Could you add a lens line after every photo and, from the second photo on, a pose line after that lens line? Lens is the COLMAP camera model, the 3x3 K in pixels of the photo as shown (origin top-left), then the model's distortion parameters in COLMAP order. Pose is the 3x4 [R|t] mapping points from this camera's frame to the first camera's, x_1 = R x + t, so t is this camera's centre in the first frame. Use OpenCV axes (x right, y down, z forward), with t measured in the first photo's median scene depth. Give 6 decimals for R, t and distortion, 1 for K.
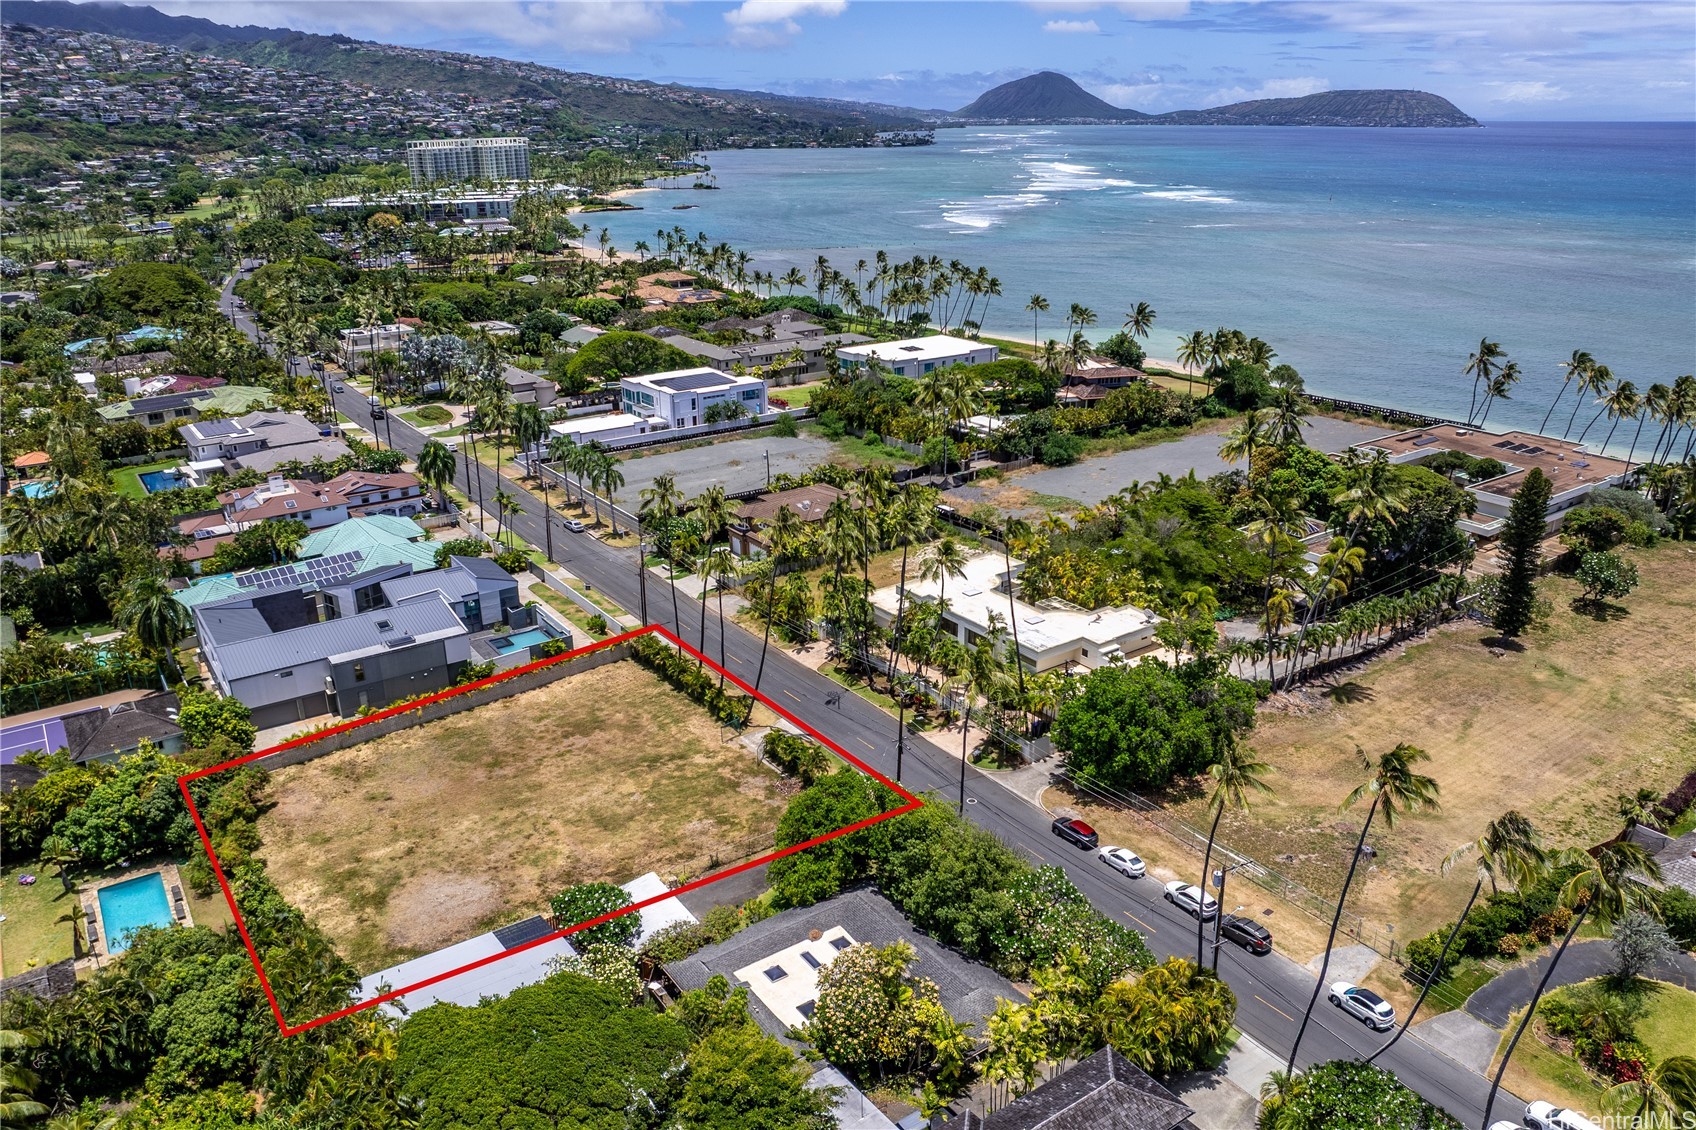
lens RADIAL K [[1200.2, 0, 850.1], [0, 1200.2, 609.0], [0, 0, 1]] dist [-0.037883, 0.008047]
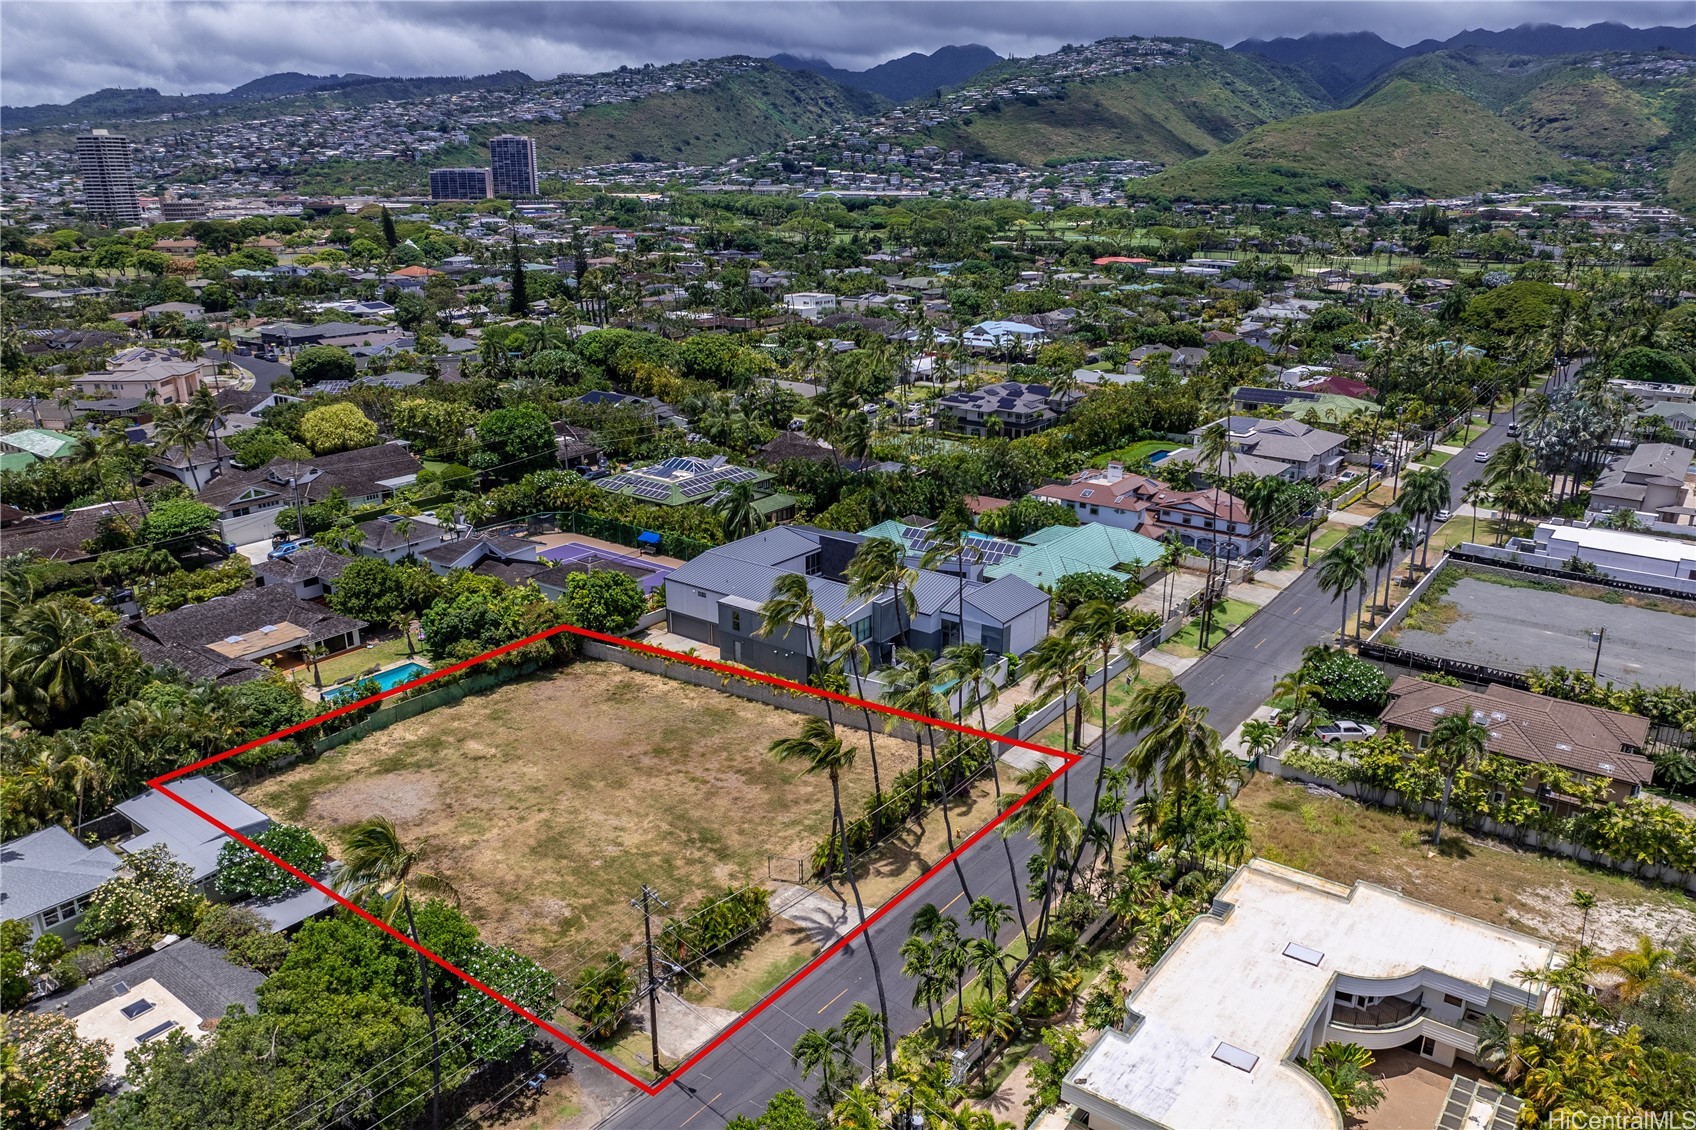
lens RADIAL K [[1200.2, 0, 850.1], [0, 1200.2, 609.0], [0, 0, 1]] dist [-0.037883, 0.008047]
pose [[0.299885, 0.326781, -0.896261, 0.451815], [-0.365027, 0.907310, 0.208673, -0.180128], [0.881376, 0.264581, 0.391372, 0.663946]]
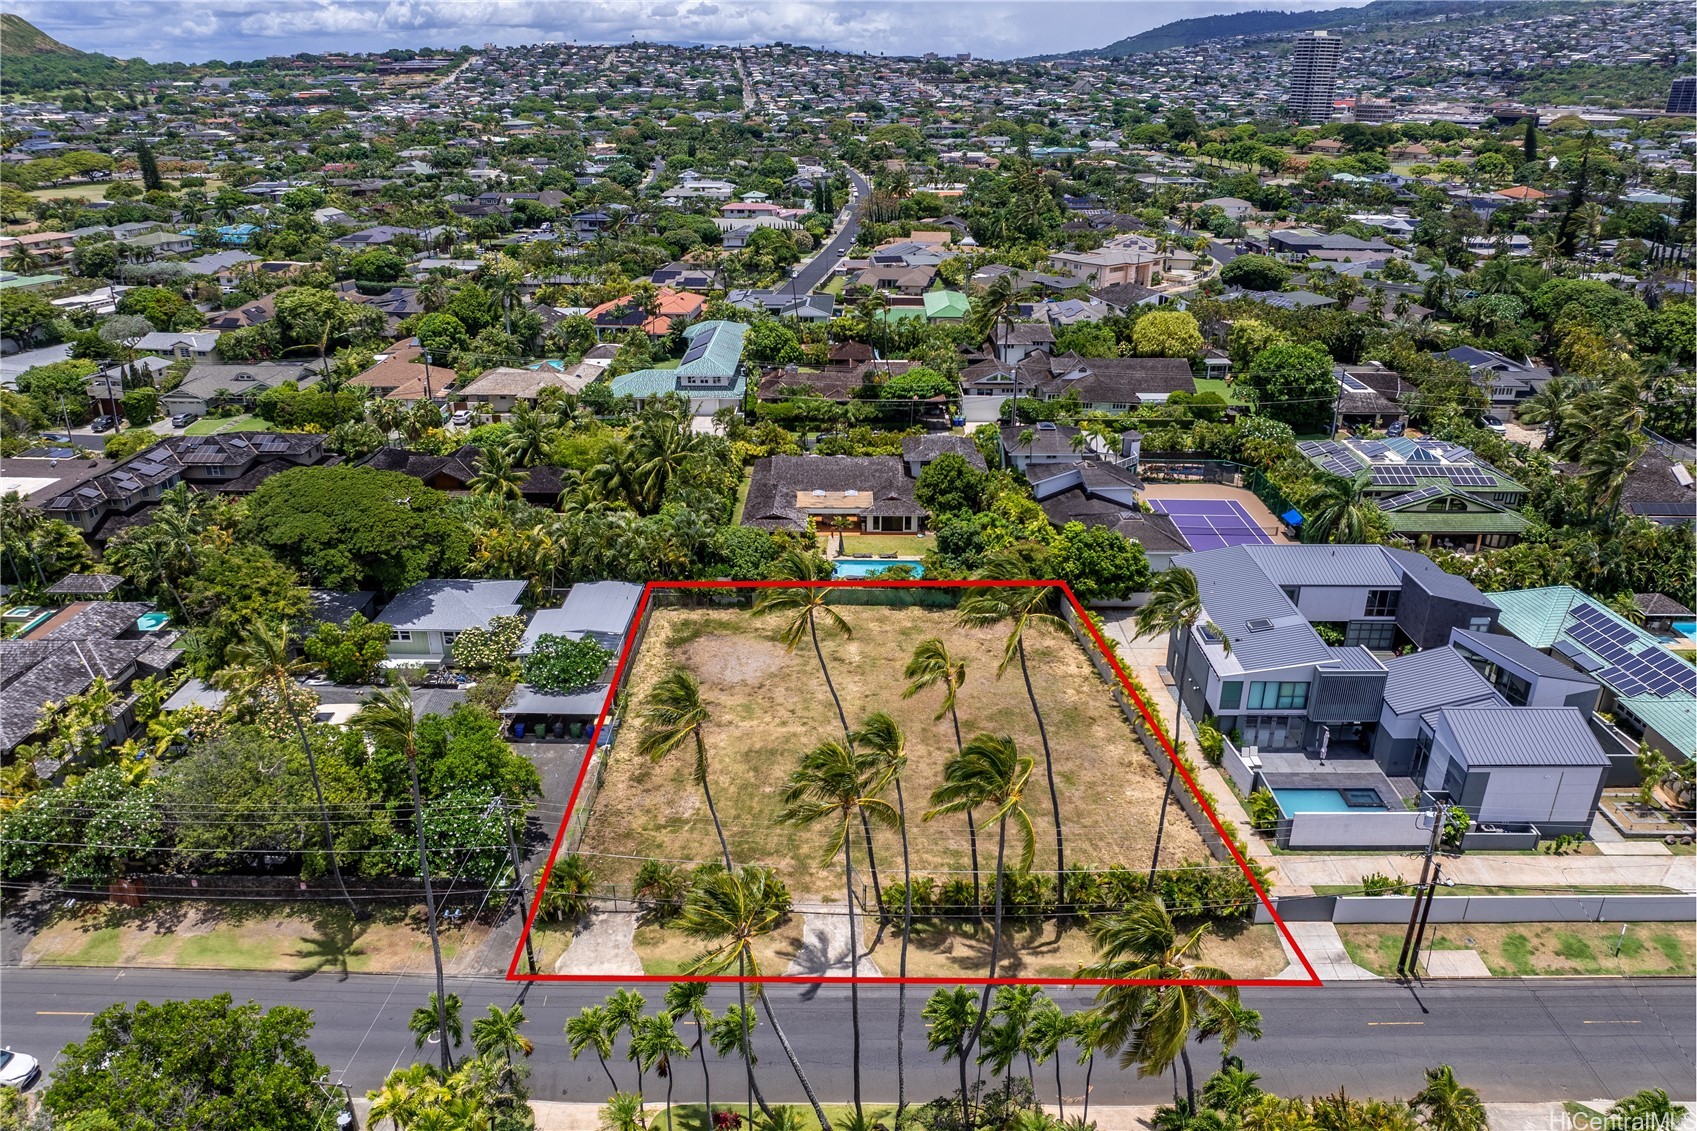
lens RADIAL K [[1243.2, 0, 848.5], [0, 1243.2, 565.5], [0, 0, 1]] dist [-0.069871, 0.048344]
pose [[-0.580475, 0.300538, -0.756787, 0.307983], [-0.314466, 0.774554, 0.548797, -0.336092], [0.751106, 0.556546, -0.355100, 1.036079]]
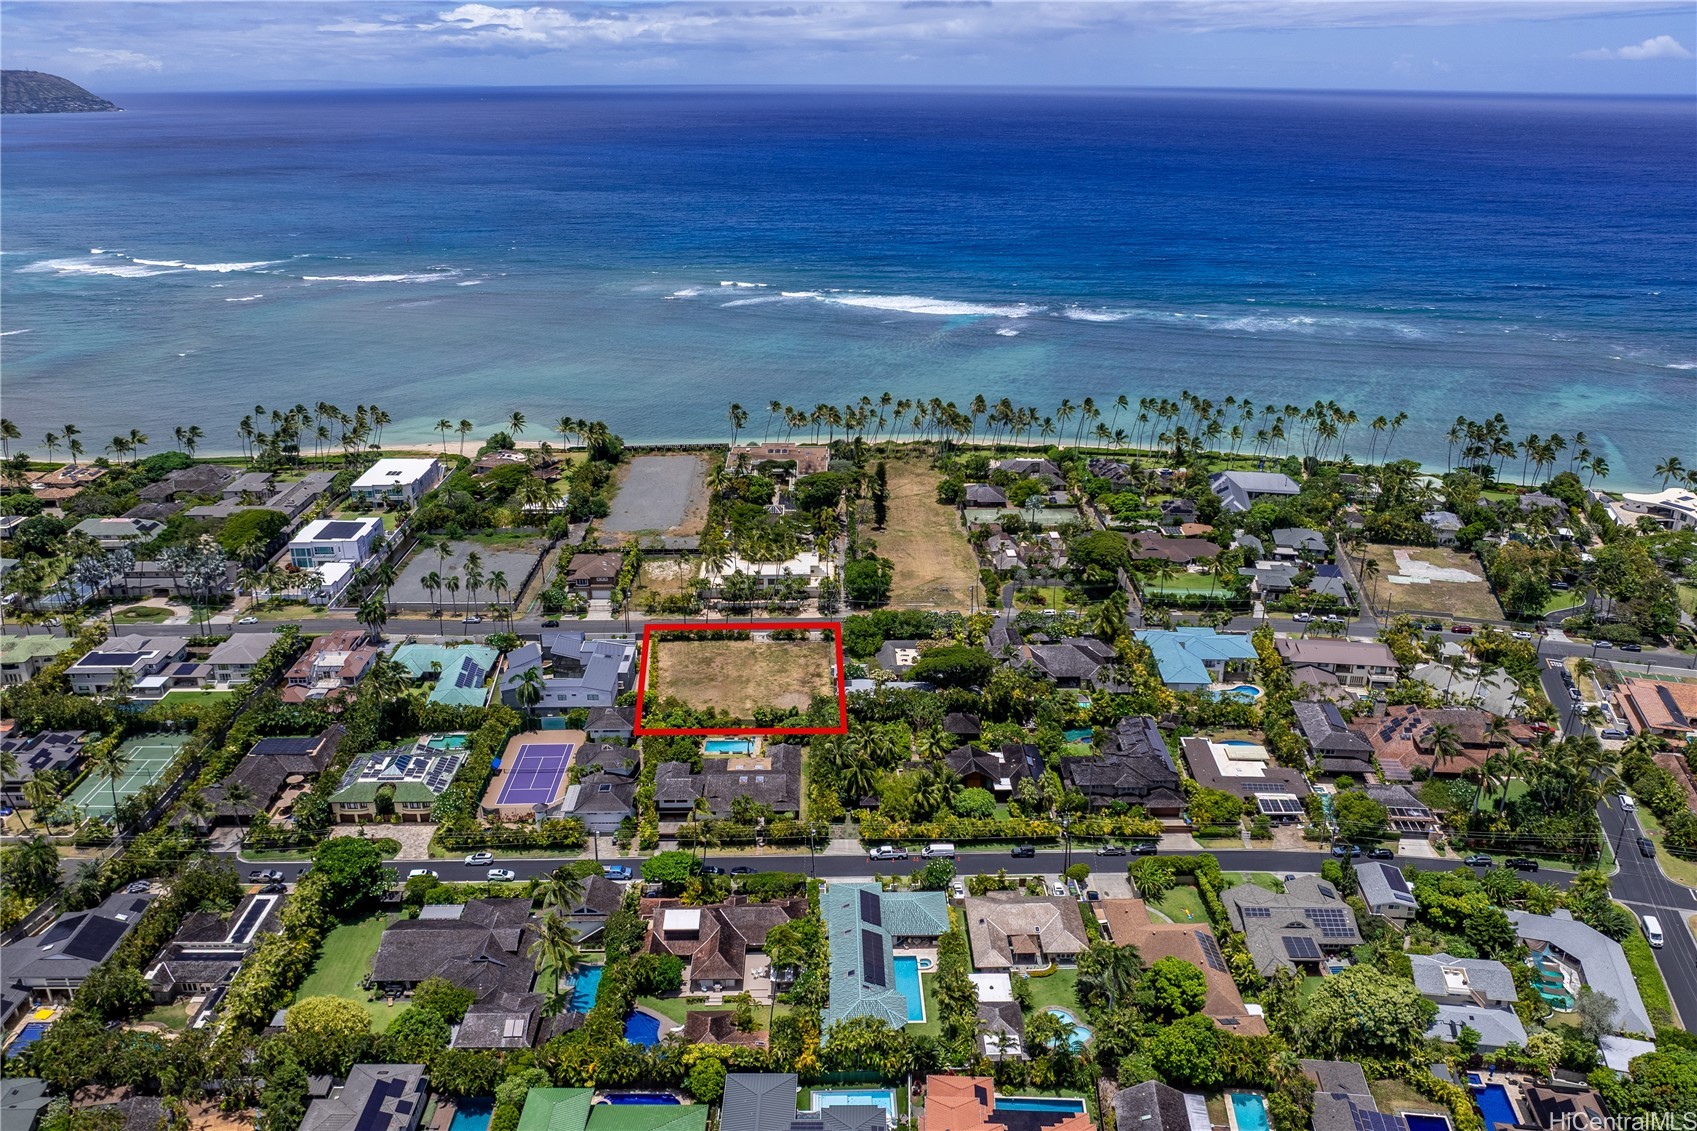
lens RADIAL K [[1243.2, 0, 848.5], [0, 1243.2, 565.5], [0, 0, 1]] dist [-0.069871, 0.048344]
pose [[0.566295, -0.284010, 0.773724, -1.766236], [0.307909, 0.943685, 0.121036, -0.265250], [-0.764528, 0.169695, 0.621853, -0.694041]]
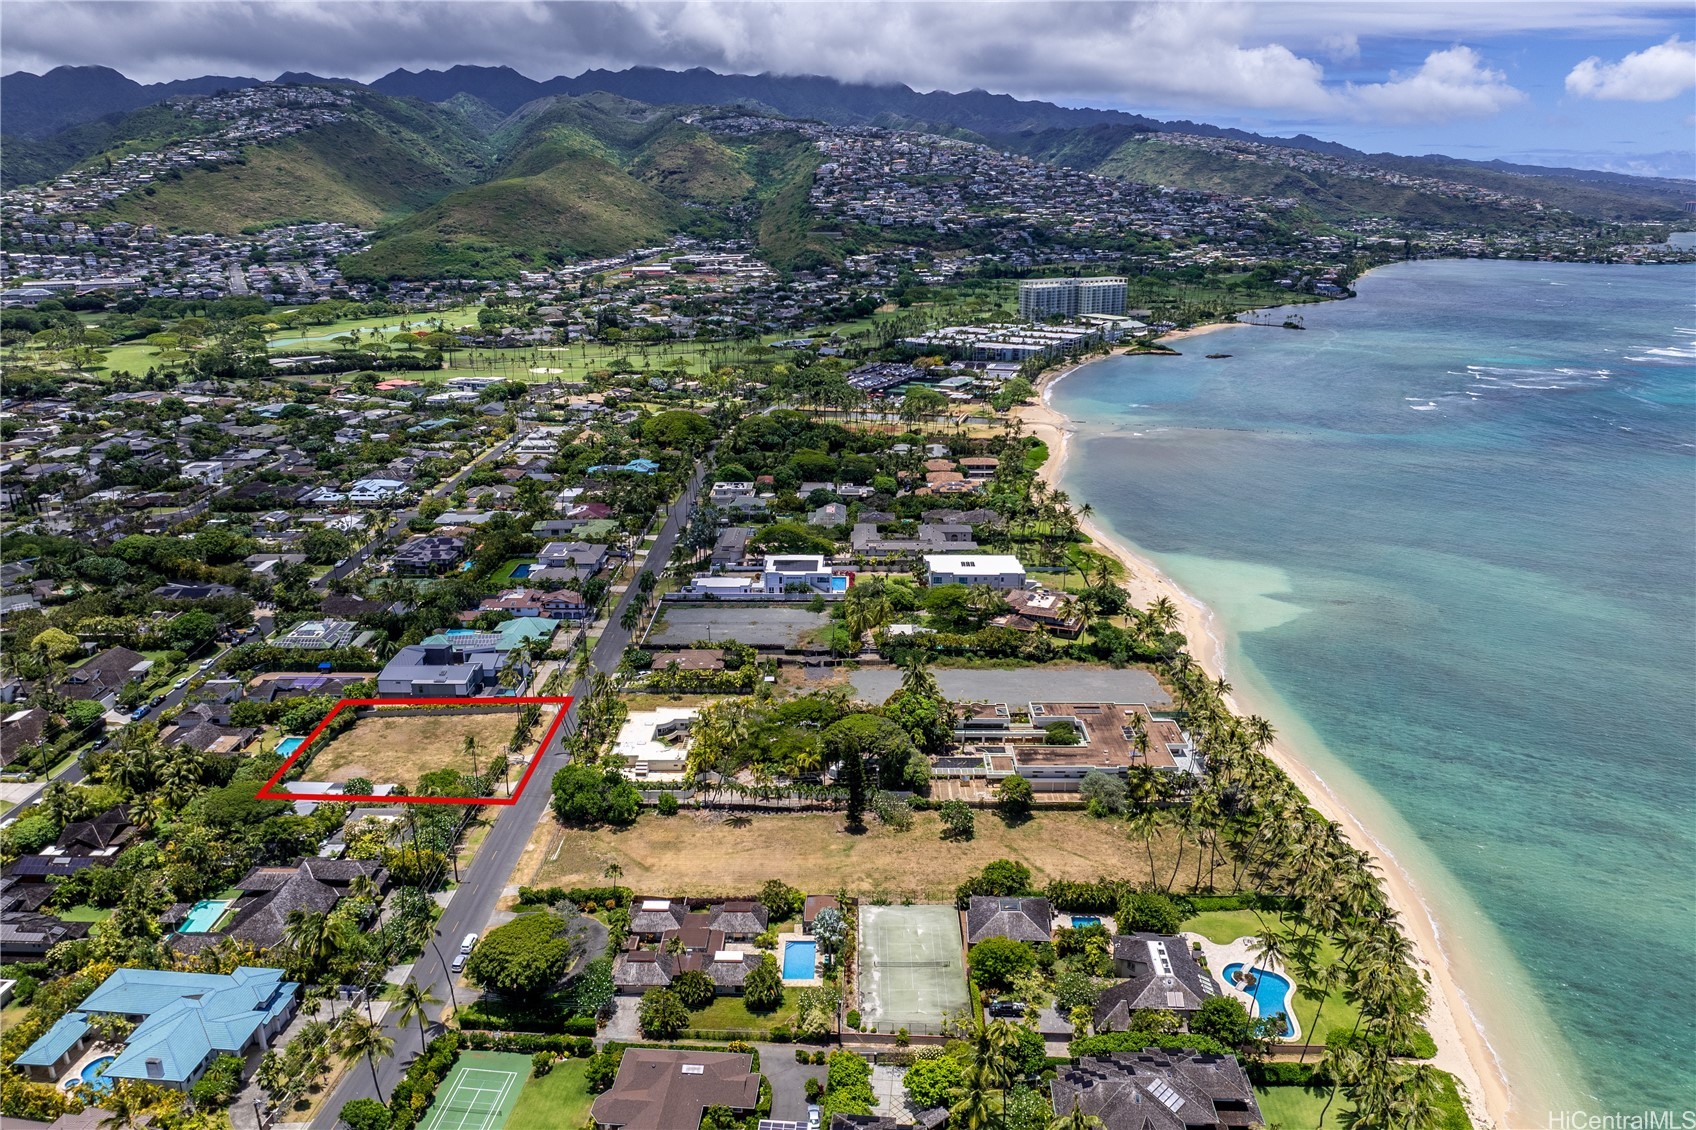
lens RADIAL K [[1202.0, 0, 848.0], [0, 1202.0, 565.0], [0, 0, 1]] dist [-0.044108, -0.002093]
pose [[0.810274, 0.179516, -0.557880, 1.551686], [-0.224536, 0.974385, -0.012580, -0.346283], [0.541331, 0.135457, 0.829826, -0.569932]]
